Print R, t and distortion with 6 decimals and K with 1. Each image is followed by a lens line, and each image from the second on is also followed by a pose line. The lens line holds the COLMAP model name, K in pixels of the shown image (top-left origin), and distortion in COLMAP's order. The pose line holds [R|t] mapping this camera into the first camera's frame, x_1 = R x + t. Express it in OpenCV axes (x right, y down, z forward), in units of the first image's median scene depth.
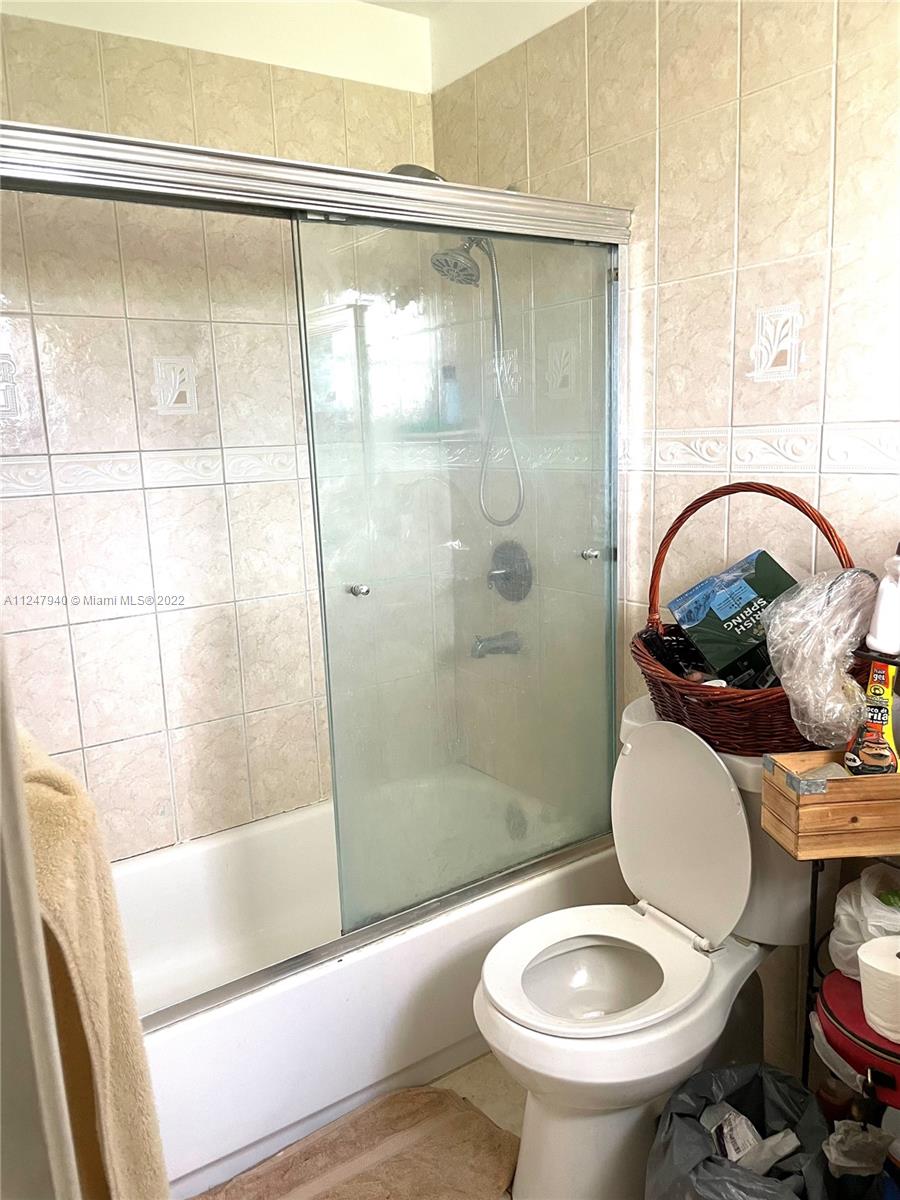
lens RADIAL K [[913.8, 0, 450.0], [0, 913.8, 600.0], [0, 0, 1]] dist [0.072503, -0.110279]
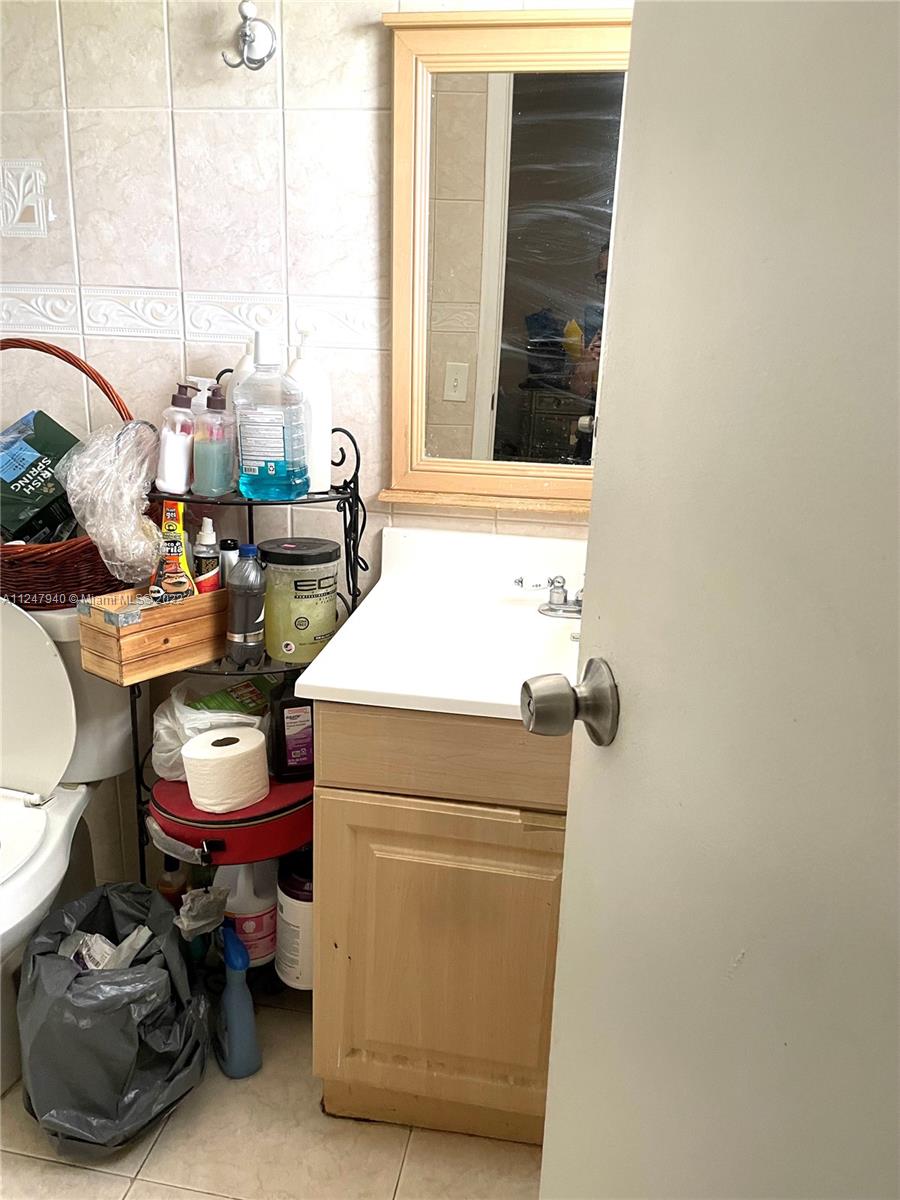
lens RADIAL K [[913.8, 0, 450.0], [0, 913.8, 600.0], [0, 0, 1]] dist [0.072503, -0.110279]
pose [[0.693712, -0.155346, 0.703300, -0.109186], [0.076793, 0.986850, 0.142231, 0.049630], [-0.716147, -0.044659, 0.696520, -0.045618]]
